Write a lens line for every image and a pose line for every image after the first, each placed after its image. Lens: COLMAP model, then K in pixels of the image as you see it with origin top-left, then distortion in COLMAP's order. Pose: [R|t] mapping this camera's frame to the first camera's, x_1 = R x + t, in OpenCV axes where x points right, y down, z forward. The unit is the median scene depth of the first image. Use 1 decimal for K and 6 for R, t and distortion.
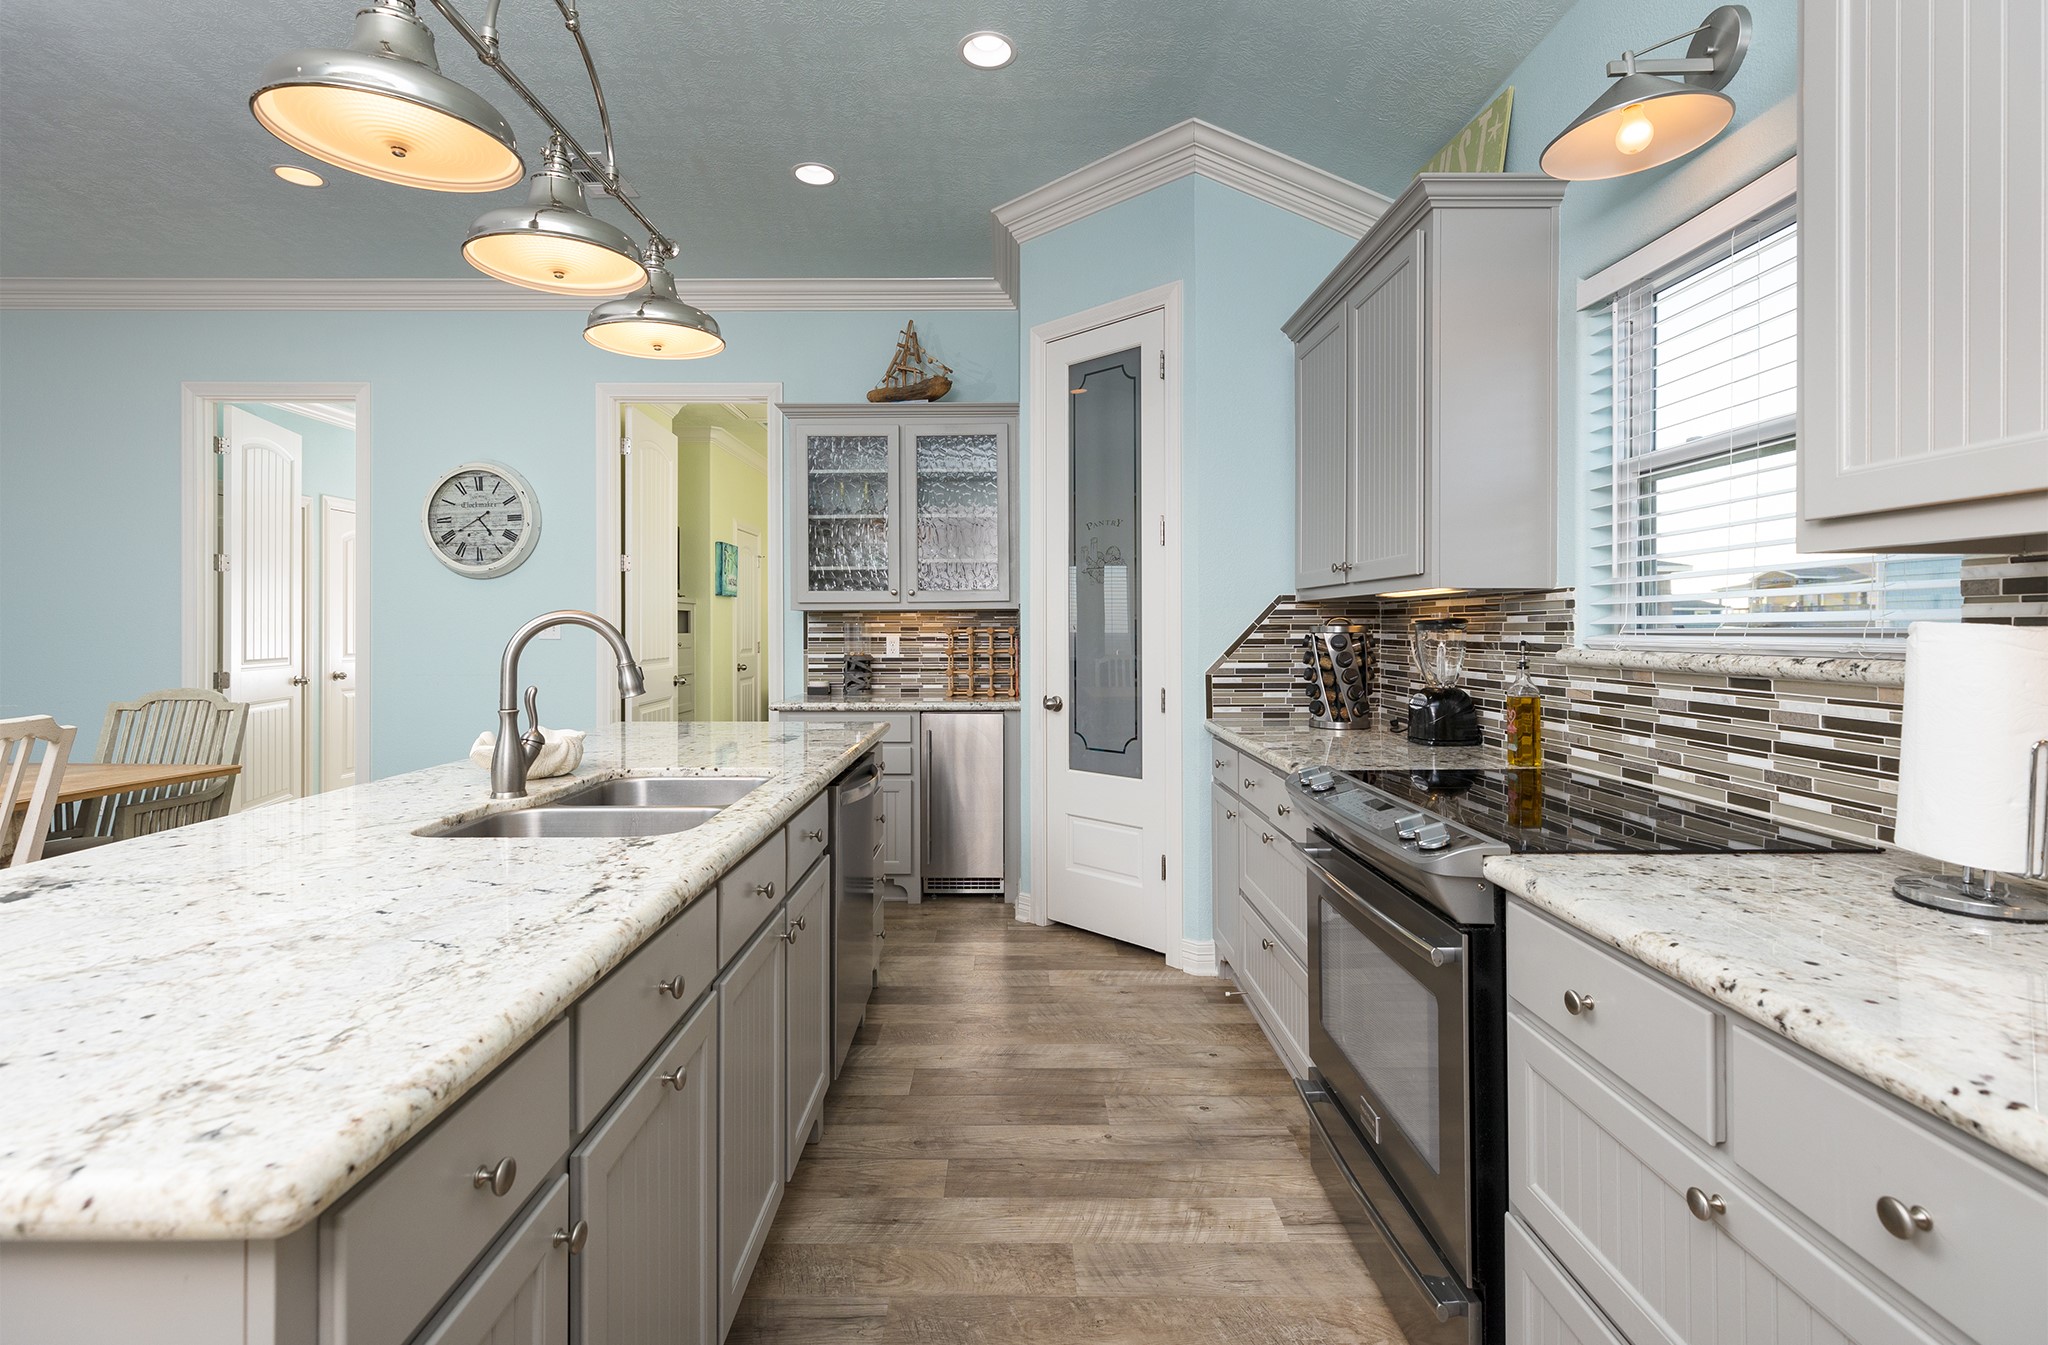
lens RADIAL K [[949.1, 0, 1028.3], [0, 949.1, 646.5], [0, 0, 1]] dist [0.002132, 0.005148]
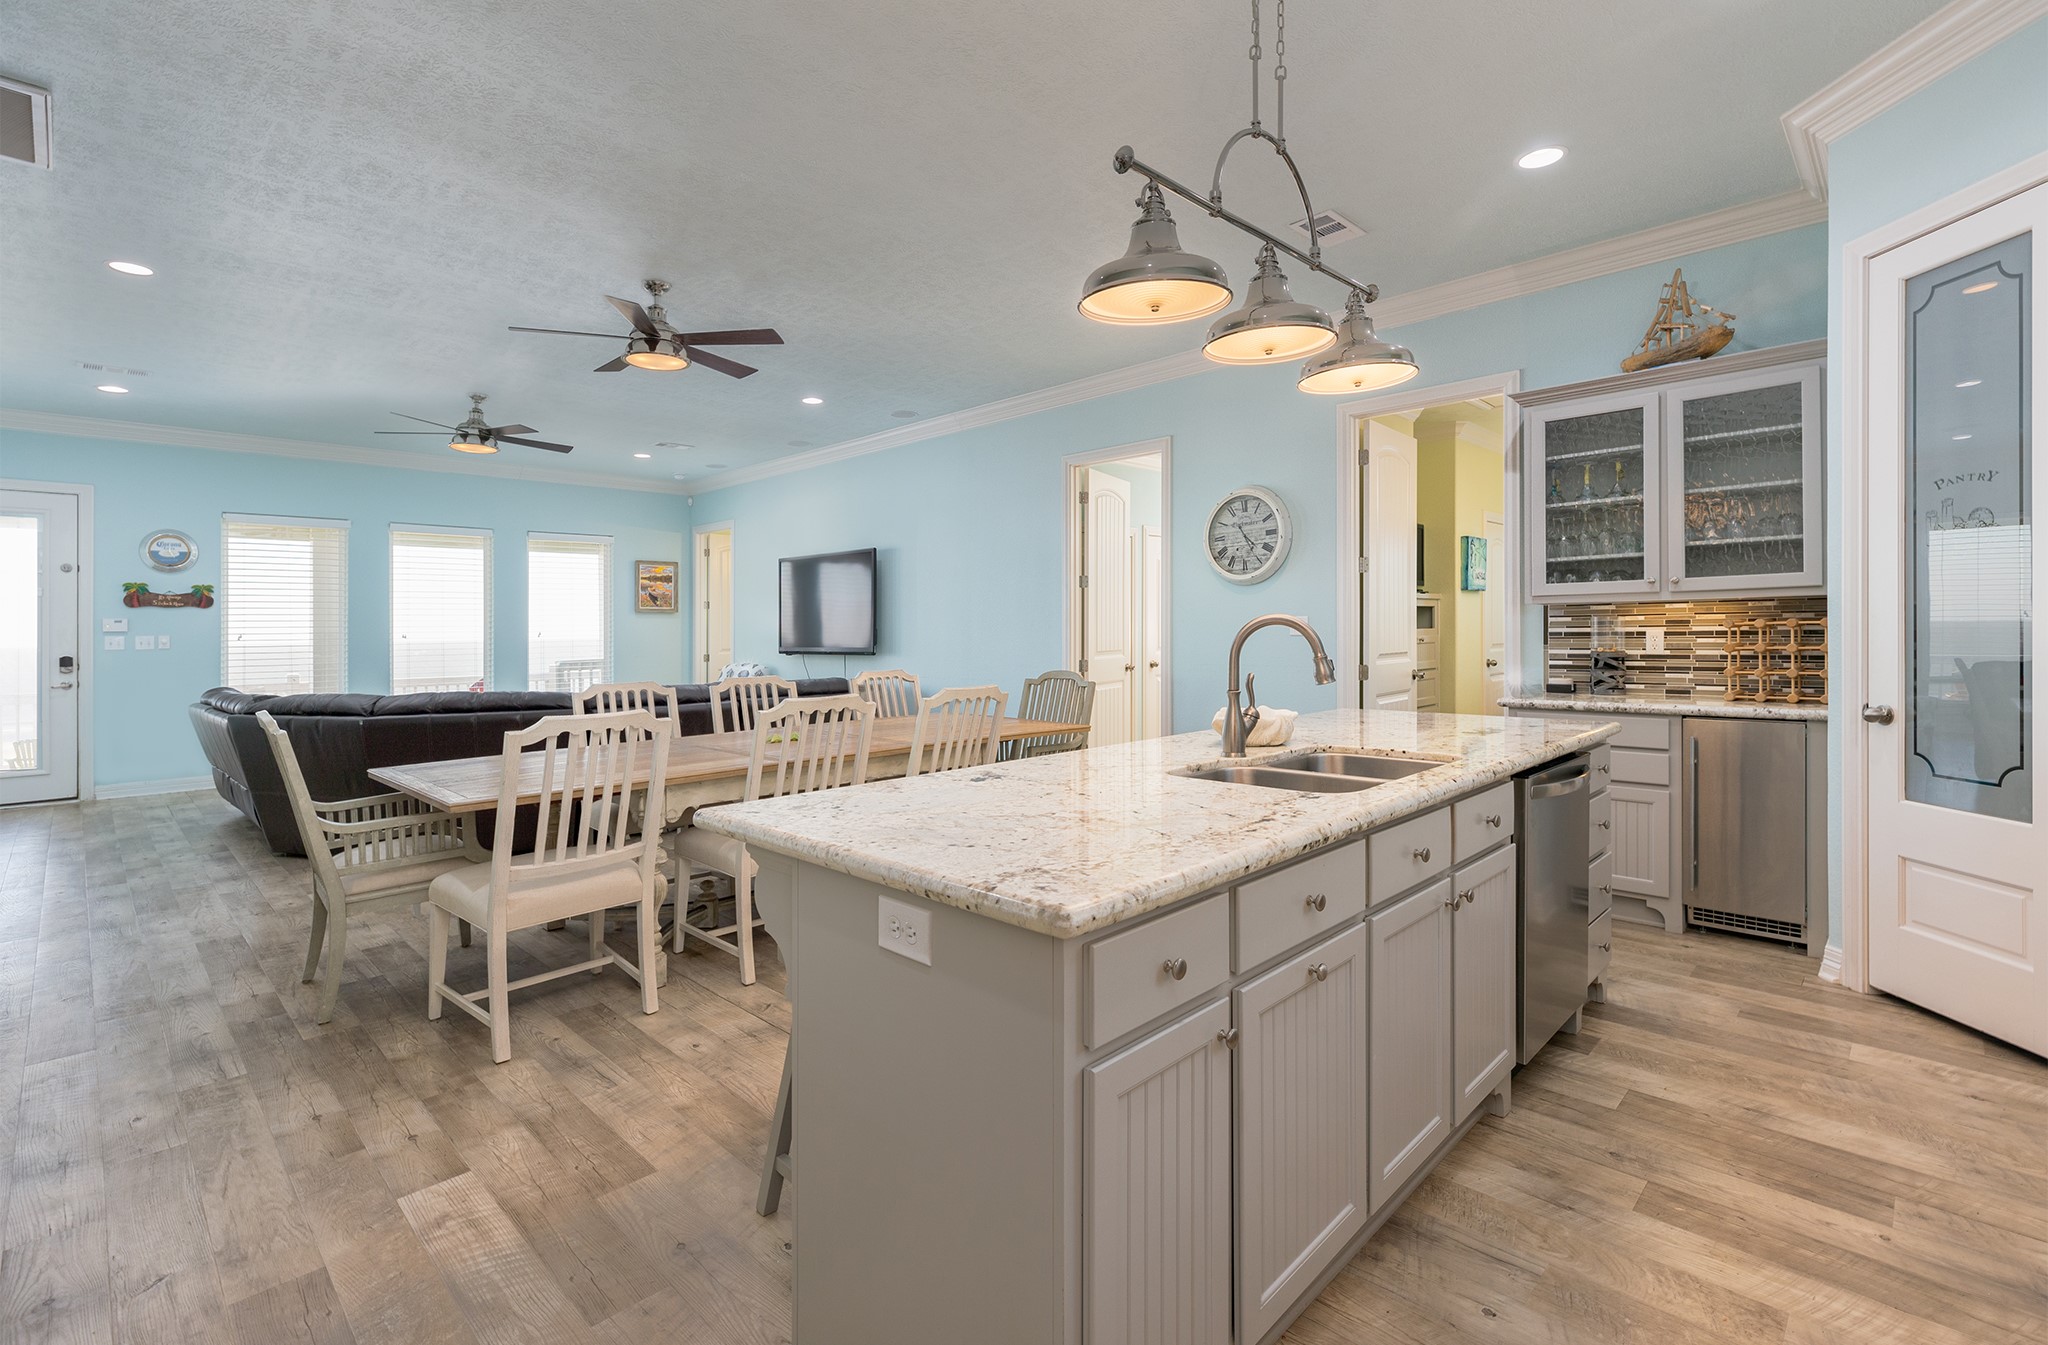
lens RADIAL K [[949.1, 0, 1028.3], [0, 949.1, 646.5], [0, 0, 1]] dist [0.002132, 0.005148]
pose [[0.718244, 0.003913, -0.695780, 0.085171], [-0.000197, 0.999985, 0.005422, -0.000459], [0.695791, -0.003757, 0.718234, -0.074420]]
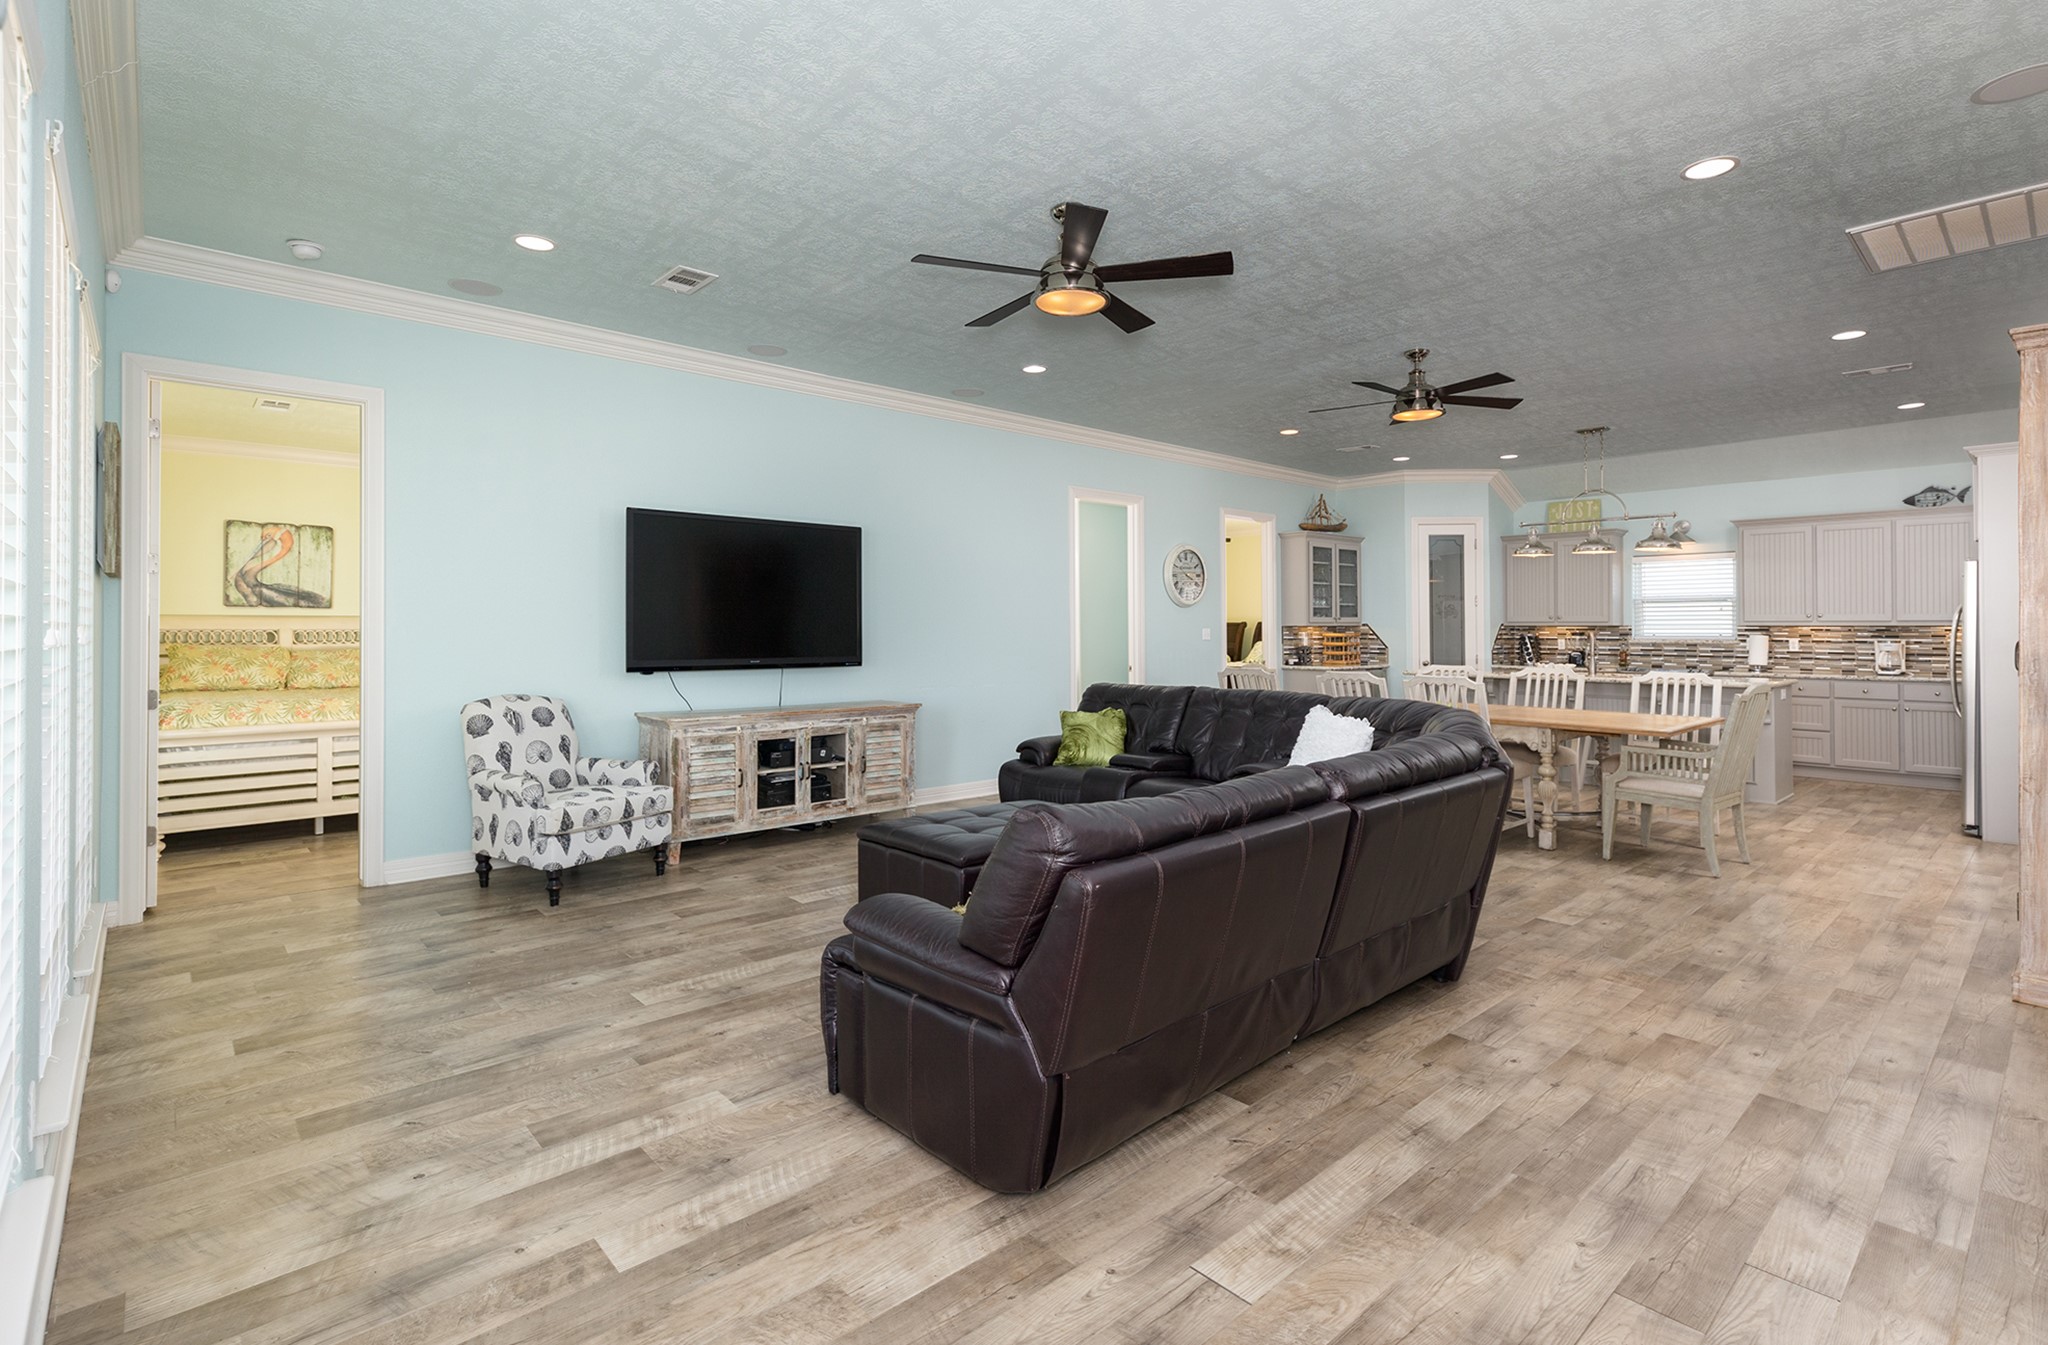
lens RADIAL K [[949.1, 0, 1028.3], [0, 949.1, 646.5], [0, 0, 1]] dist [0.002132, 0.005148]
pose [[0.746997, -0.008691, 0.664771, -3.091832], [0.003199, 0.999950, 0.009479, -0.019189], [-0.664820, -0.004954, 0.746987, -0.286391]]
